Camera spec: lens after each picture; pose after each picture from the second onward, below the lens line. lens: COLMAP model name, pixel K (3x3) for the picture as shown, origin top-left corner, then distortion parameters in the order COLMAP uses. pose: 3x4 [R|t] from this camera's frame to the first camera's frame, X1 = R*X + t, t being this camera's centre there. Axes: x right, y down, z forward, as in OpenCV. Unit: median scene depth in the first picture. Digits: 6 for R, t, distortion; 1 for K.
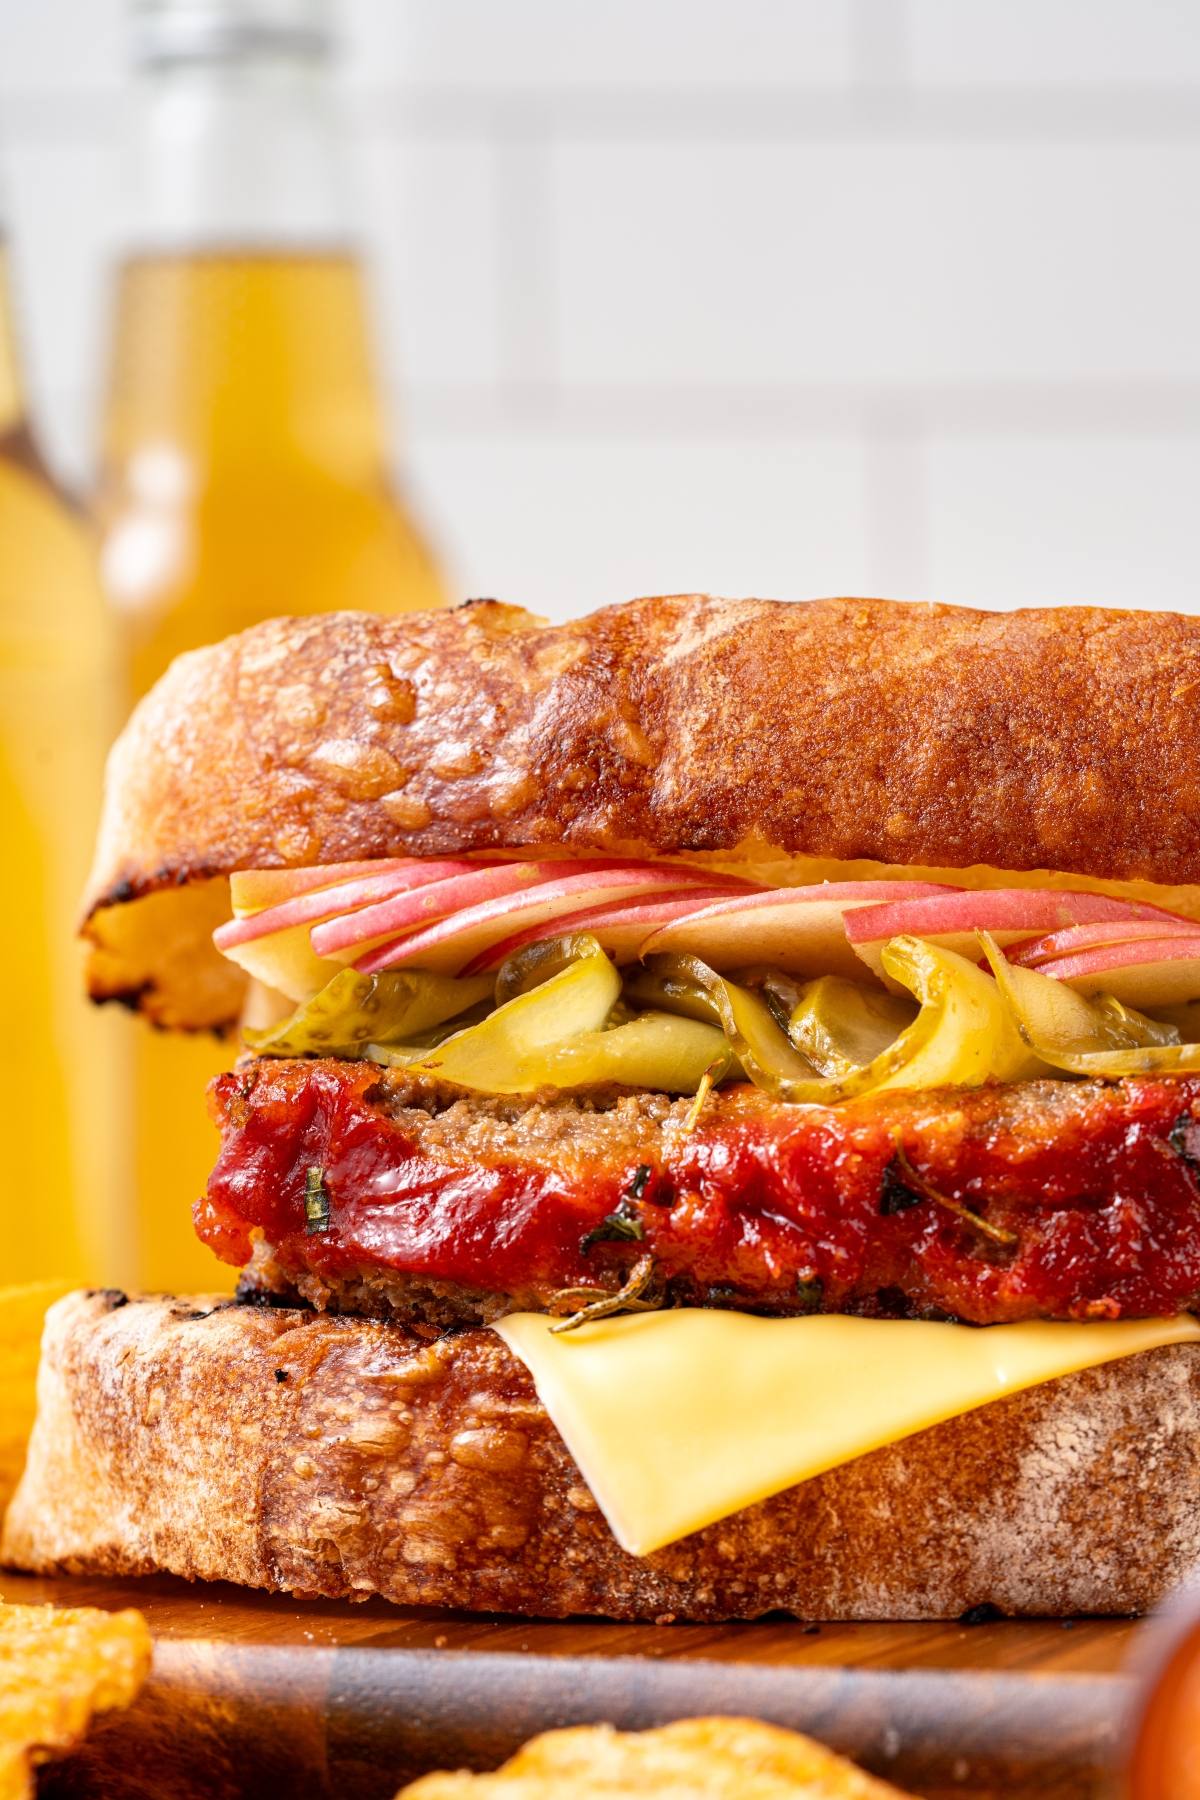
lens RADIAL K [[6232.9, 0, 545.6], [0, 6232.9, 899.9], [0, 0, 1]] dist [-0.079847, -3.608616]
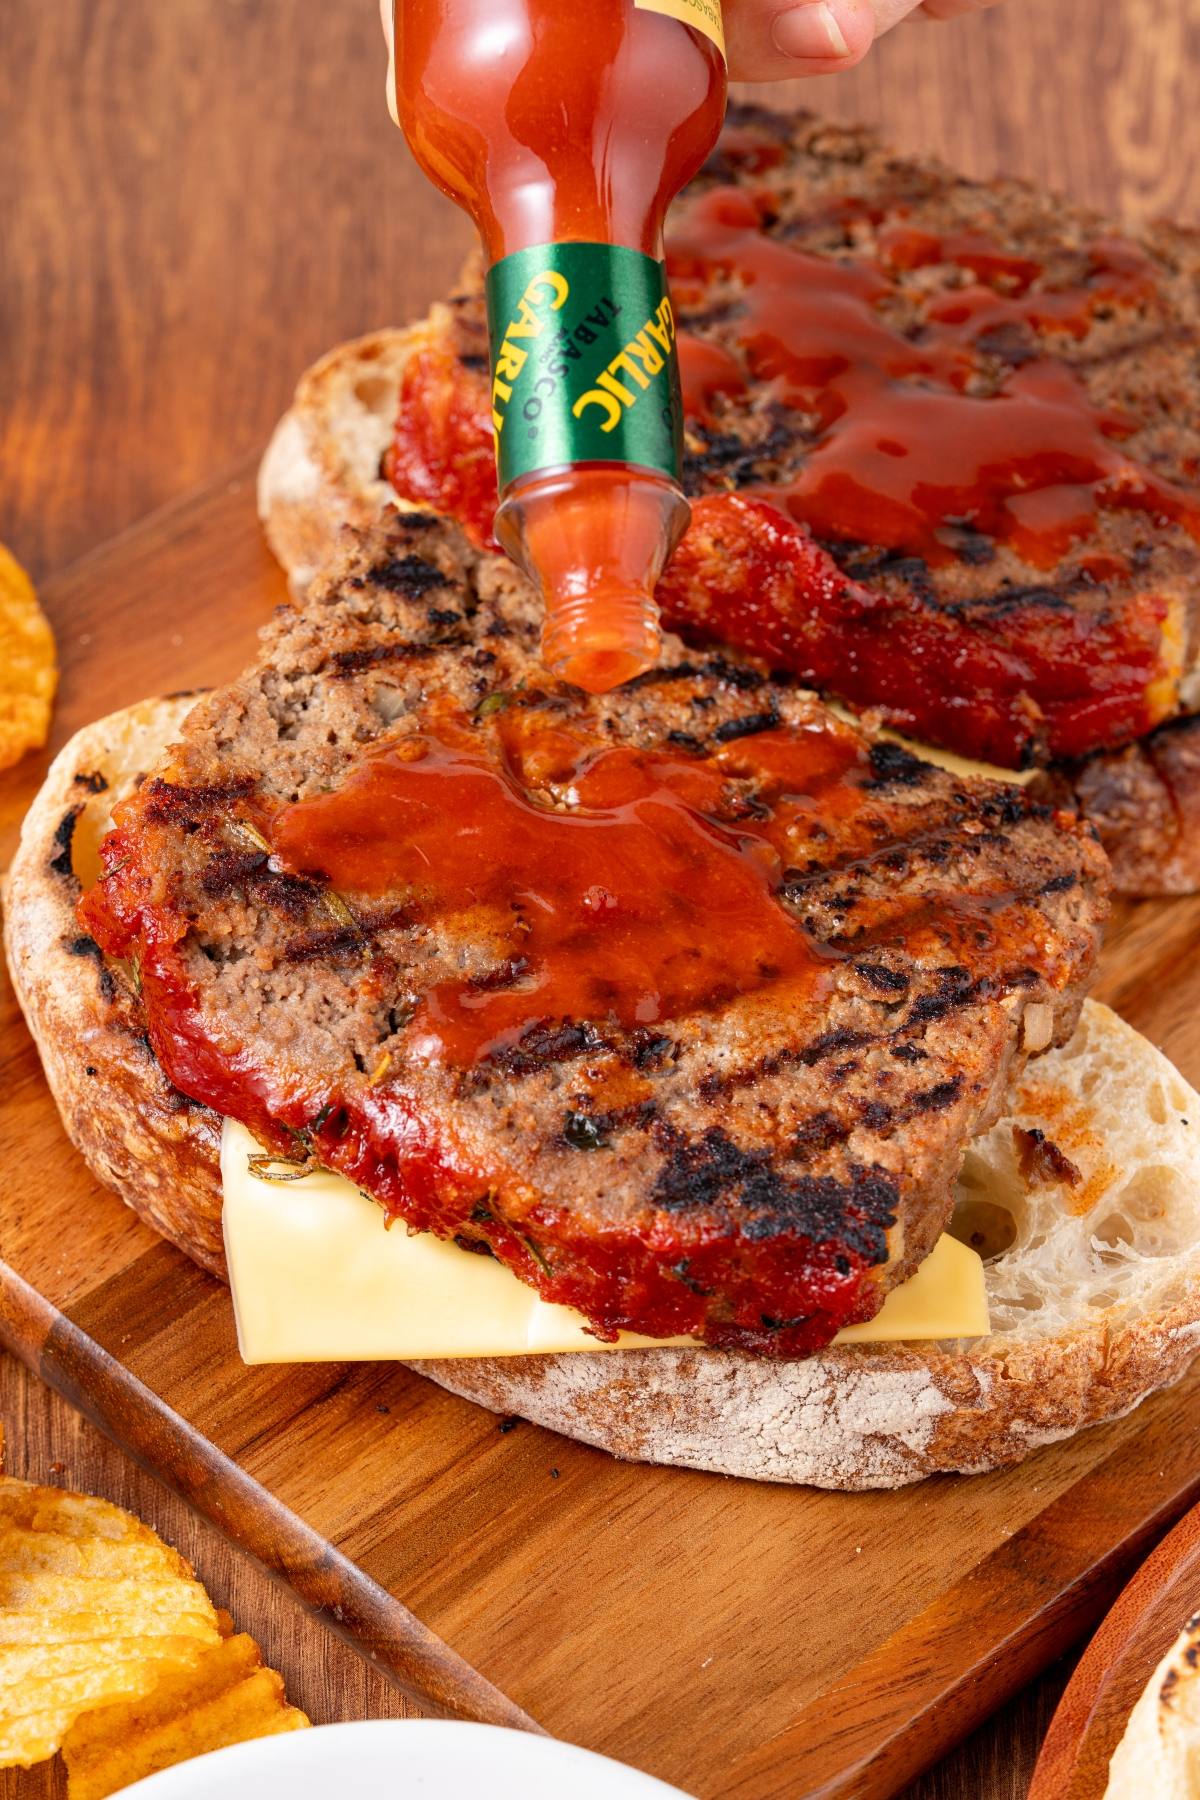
lens RADIAL K [[6232.9, 0, 545.6], [0, 6232.9, 899.9], [0, 0, 1]] dist [-0.079847, -3.608616]
pose [[0.923582, 0.348149, -0.160588, 0.257194], [-0.122305, 0.664502, 0.737210, -0.974043], [0.363370, -0.661233, 0.656303, 0.173452]]
